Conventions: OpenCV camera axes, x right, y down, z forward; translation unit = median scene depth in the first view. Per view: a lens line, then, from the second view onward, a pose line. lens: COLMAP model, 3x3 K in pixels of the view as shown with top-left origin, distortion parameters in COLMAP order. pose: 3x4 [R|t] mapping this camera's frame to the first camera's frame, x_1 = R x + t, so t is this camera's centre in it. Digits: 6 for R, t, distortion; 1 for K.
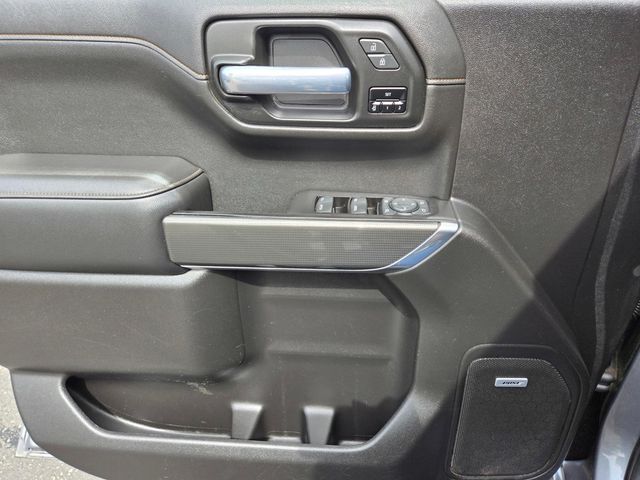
lens RADIAL K [[455.6, 0, 320.8], [0, 455.6, 240.2], [0, 0, 1]] dist [0.037846, -0.027602]
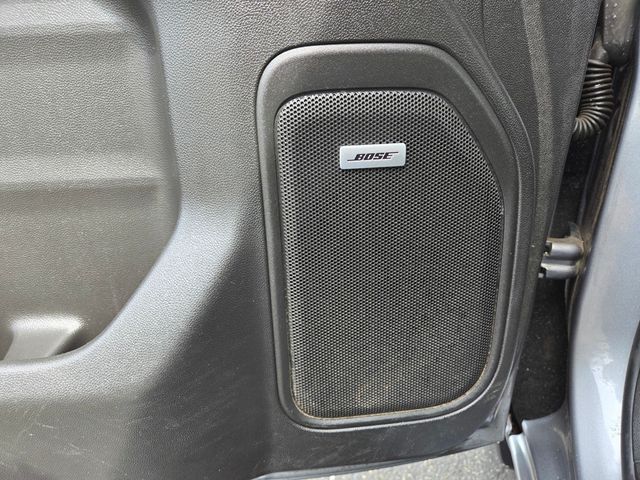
lens RADIAL K [[455.6, 0, 317.7], [0, 455.6, 238.8], [0, 0, 1]] dist [0.037846, -0.027602]
pose [[0.993546, -0.062893, 0.094402, 0.283994], [0.075775, 0.987282, -0.139761, 0.413800], [-0.084411, 0.146012, 0.985675, 0.513989]]
